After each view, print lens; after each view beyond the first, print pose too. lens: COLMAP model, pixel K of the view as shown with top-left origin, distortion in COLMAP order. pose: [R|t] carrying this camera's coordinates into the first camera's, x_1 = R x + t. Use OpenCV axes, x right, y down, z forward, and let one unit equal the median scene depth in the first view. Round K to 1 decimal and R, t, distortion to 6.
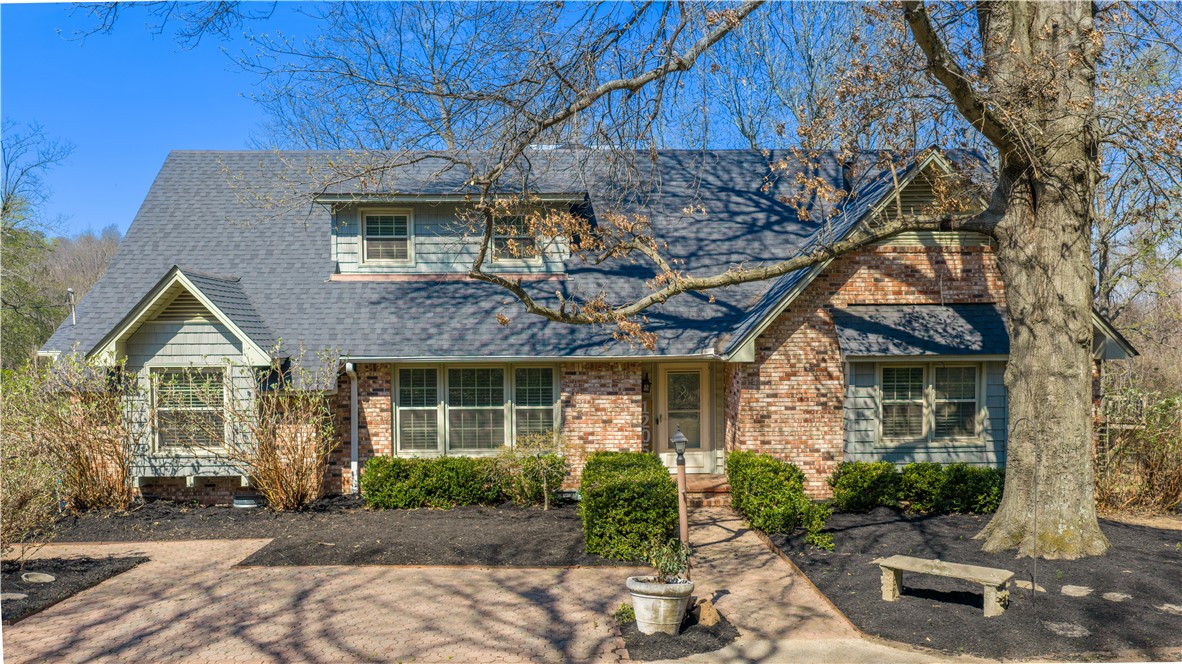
lens RADIAL K [[974.7, 0, 591.0], [0, 974.7, 332.0], [0, 0, 1]] dist [0.031389, -0.064346]
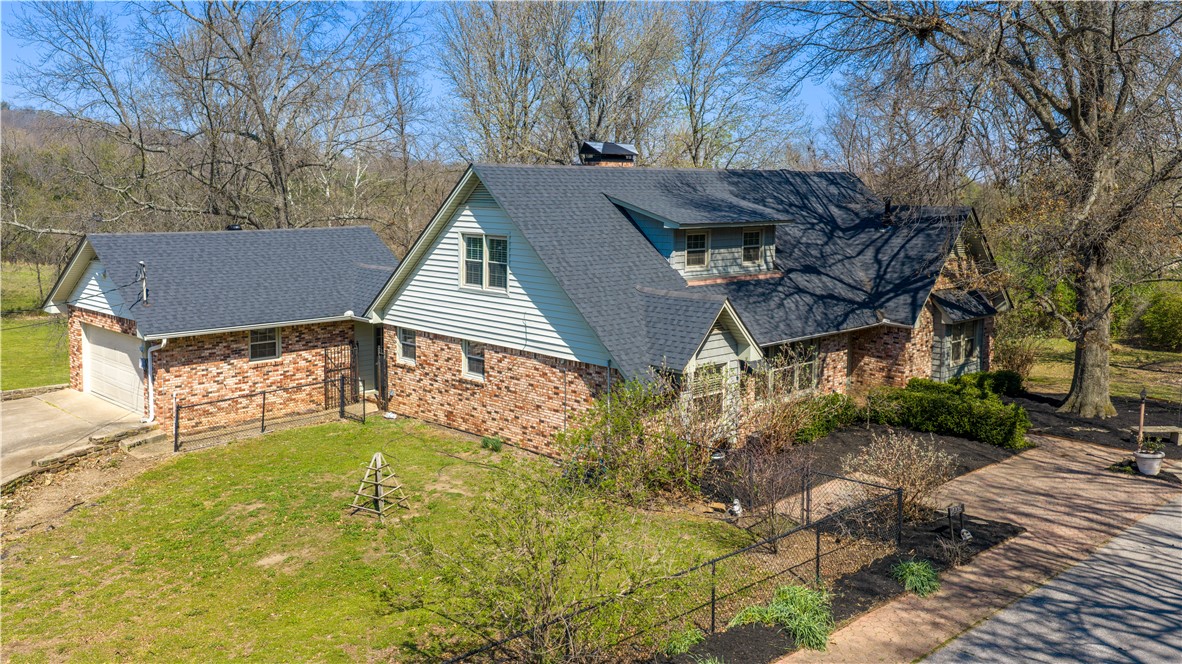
lens RADIAL K [[974.7, 0, 591.0], [0, 974.7, 332.0], [0, 0, 1]] dist [0.031389, -0.064346]
pose [[0.734523, -0.095469, 0.671834, -1.500228], [-0.029490, 0.984628, 0.172159, -0.258199], [-0.677943, -0.146267, 0.720416, 0.109567]]
